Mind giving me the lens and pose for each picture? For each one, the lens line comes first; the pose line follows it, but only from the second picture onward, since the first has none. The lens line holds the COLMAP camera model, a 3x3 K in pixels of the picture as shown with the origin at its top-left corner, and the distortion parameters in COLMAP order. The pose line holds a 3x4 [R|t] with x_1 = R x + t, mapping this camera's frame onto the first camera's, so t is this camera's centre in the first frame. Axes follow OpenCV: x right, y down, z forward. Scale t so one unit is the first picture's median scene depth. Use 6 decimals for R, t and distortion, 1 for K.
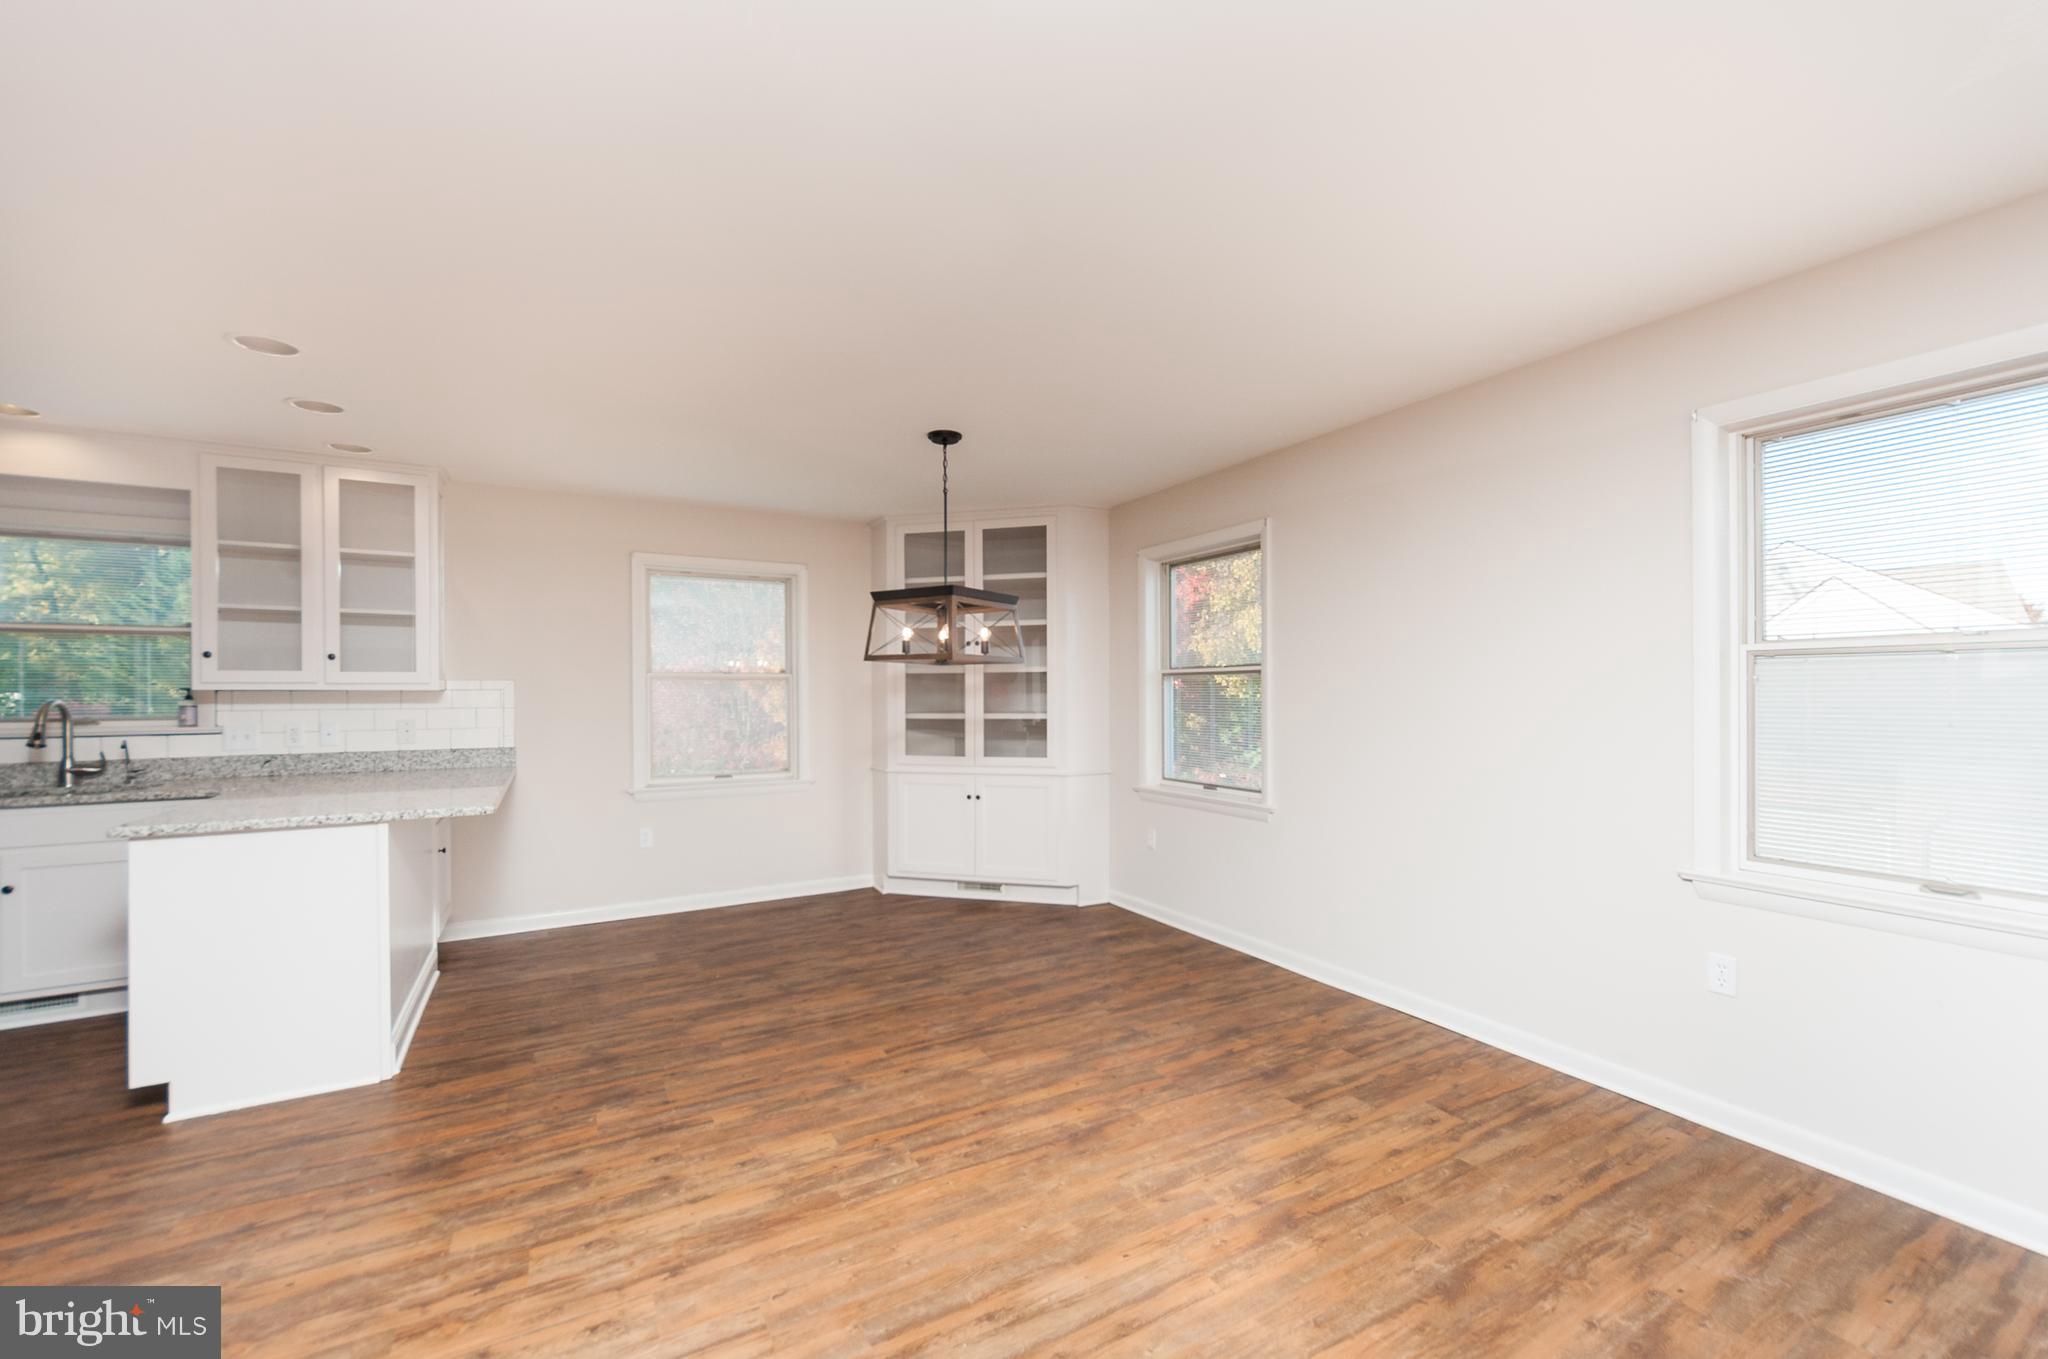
lens RADIAL K [[806.2, 0, 1022.7], [0, 806.2, 681.7], [0, 0, 1]] dist [0.010771, 0.000397]
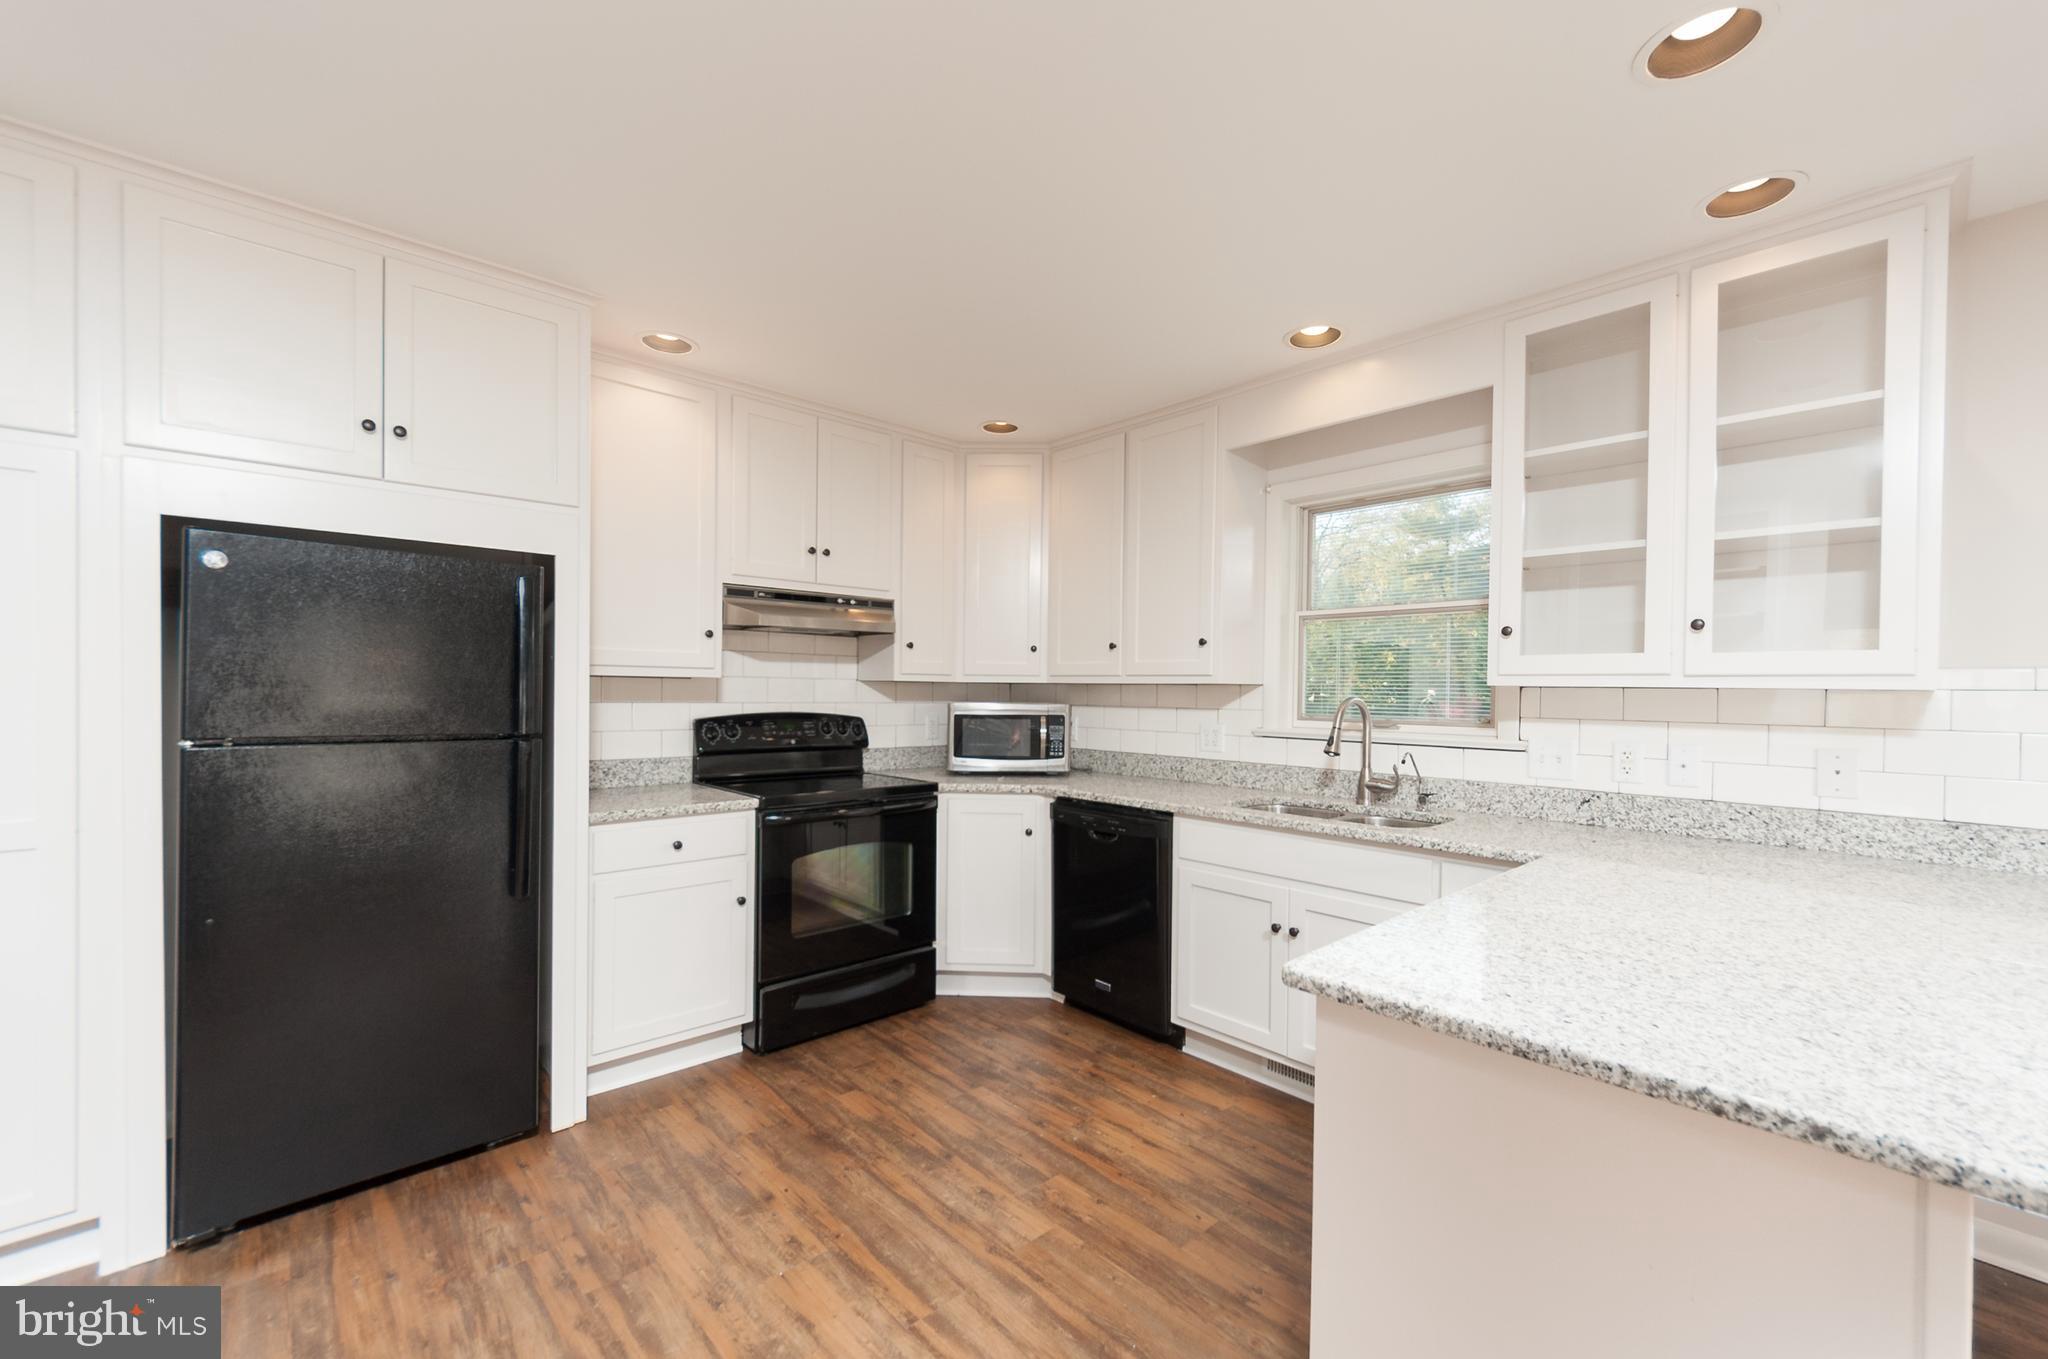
lens RADIAL K [[806.2, 0, 1020.1], [0, 806.2, 688.0], [0, 0, 1]] dist [0.010771, 0.000397]
pose [[0.238115, 0.003626, -0.971230, -0.441418], [-0.011418, 0.999934, 0.000934, 0.016108], [0.971170, 0.010867, 0.238141, 0.443844]]
